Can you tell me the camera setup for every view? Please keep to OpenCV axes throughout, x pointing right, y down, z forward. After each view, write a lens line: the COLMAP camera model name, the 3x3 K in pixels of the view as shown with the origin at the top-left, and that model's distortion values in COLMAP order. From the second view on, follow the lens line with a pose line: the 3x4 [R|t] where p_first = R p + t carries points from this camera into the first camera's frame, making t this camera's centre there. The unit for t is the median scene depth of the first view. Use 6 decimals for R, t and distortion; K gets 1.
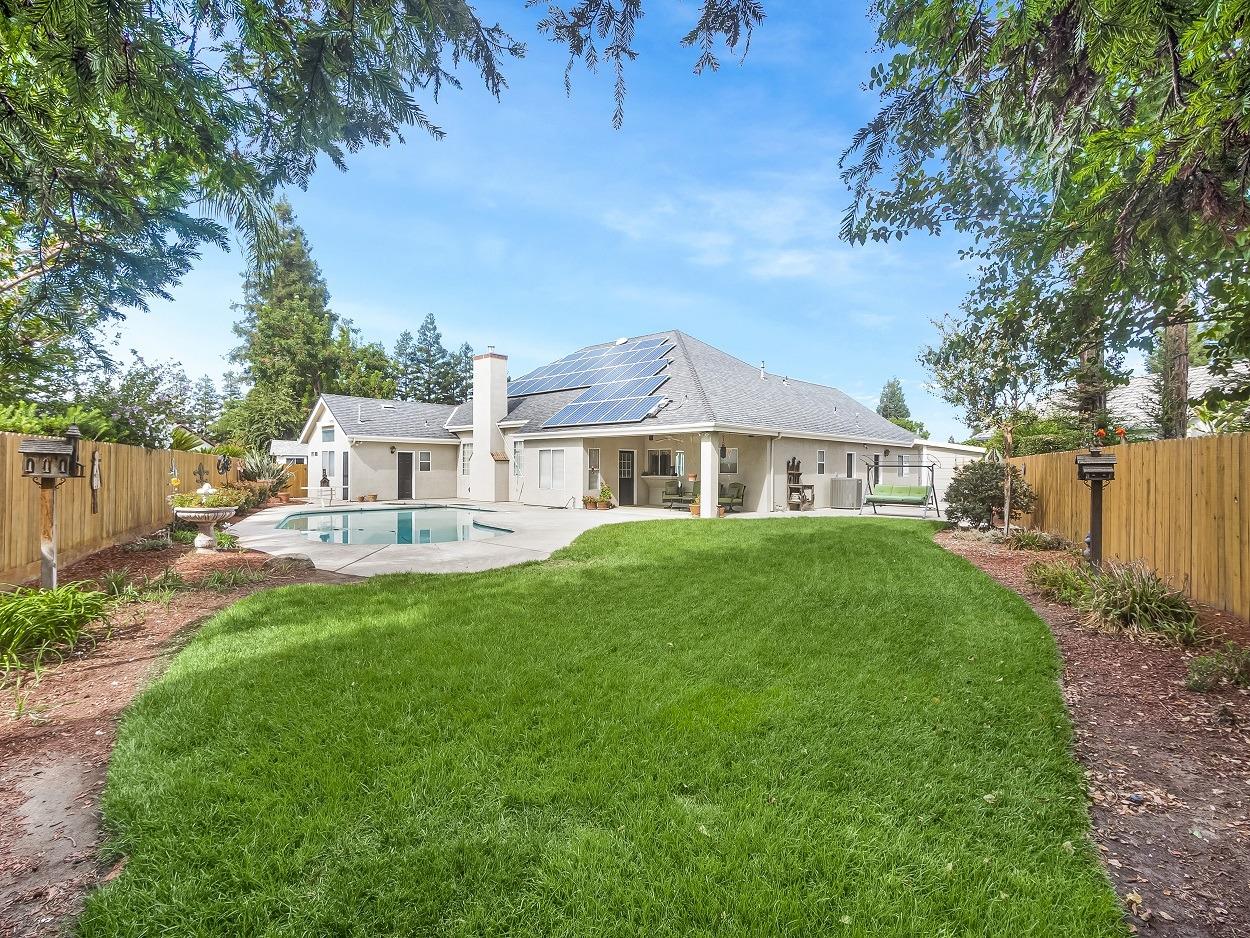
lens RADIAL K [[591.8, 0, 614.5], [0, 591.8, 470.8], [0, 0, 1]] dist [0.015181, 0.000628]
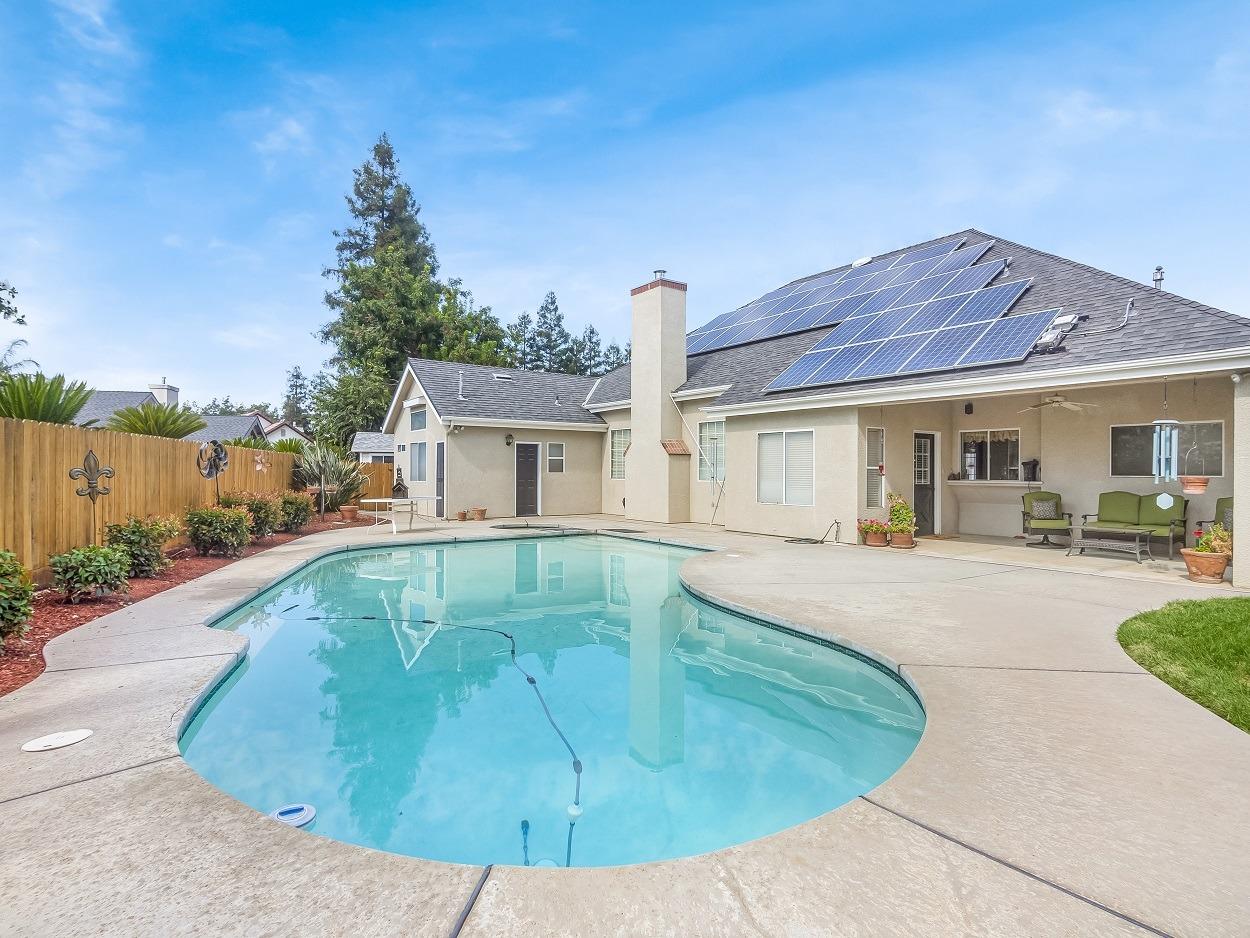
lens RADIAL K [[656.1, 0, 630.5], [0, 656.1, 471.5], [0, 0, 1]] dist [-0.003396, -0.000499]
pose [[0.984521, -0.001389, -0.175263, -0.109843], [0.000660, 0.999991, -0.004214, 0.002117], [0.175268, 0.004033, 0.984513, 0.297376]]
